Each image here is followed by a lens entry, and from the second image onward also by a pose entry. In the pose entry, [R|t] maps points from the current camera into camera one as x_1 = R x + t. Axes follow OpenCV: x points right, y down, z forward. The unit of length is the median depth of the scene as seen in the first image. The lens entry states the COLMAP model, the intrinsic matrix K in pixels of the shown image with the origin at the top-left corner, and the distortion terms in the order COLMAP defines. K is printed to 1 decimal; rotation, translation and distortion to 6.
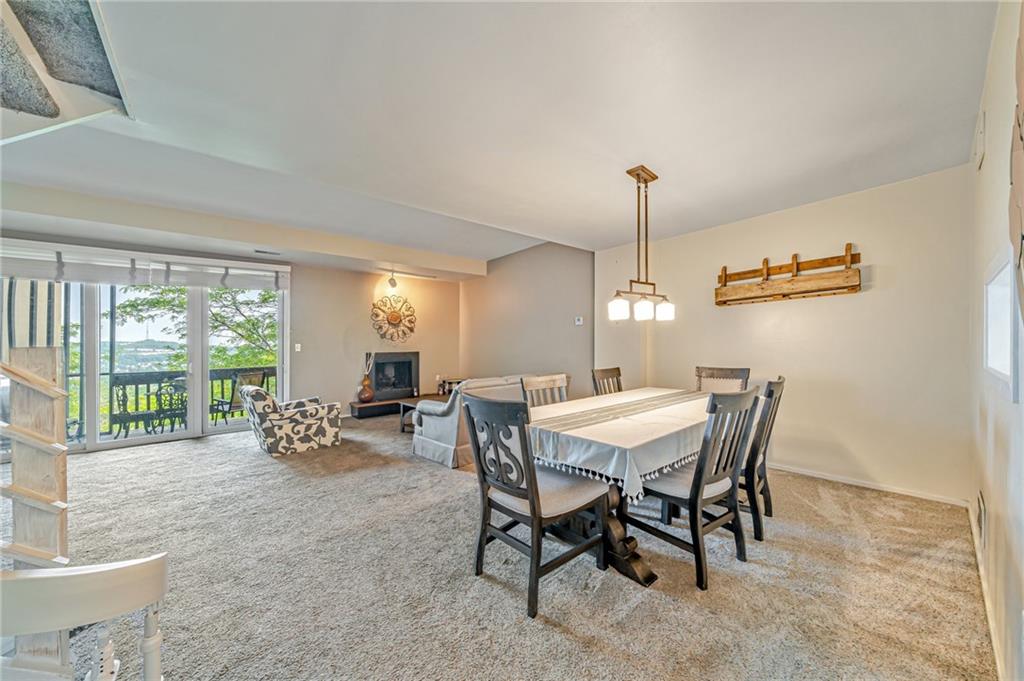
lens RADIAL K [[366.4, 0, 512.0], [0, 366.4, 340.5], [0, 0, 1]] dist [-0.002030, -0.000161]
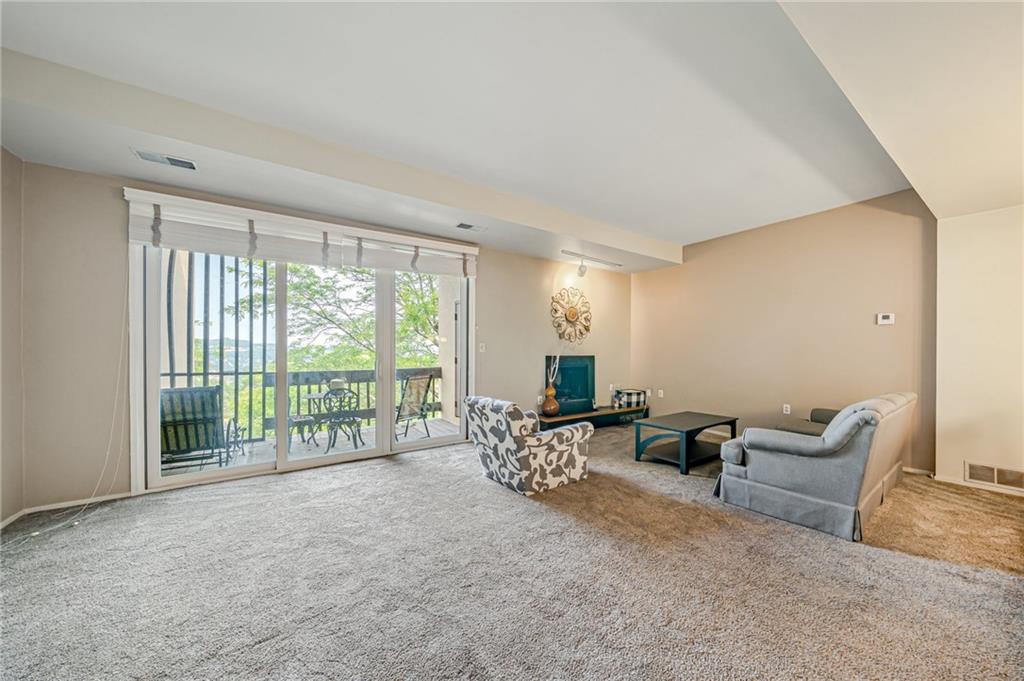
lens RADIAL K [[360.7, 0, 514.3], [0, 360.7, 349.9], [0, 0, 1]] dist [-0.002449, -0.000211]
pose [[0.995337, 0.021502, -0.094029, -0.568694], [-0.020185, 0.999685, 0.014931, 0.014373], [0.094320, -0.012964, 0.995457, 0.262124]]
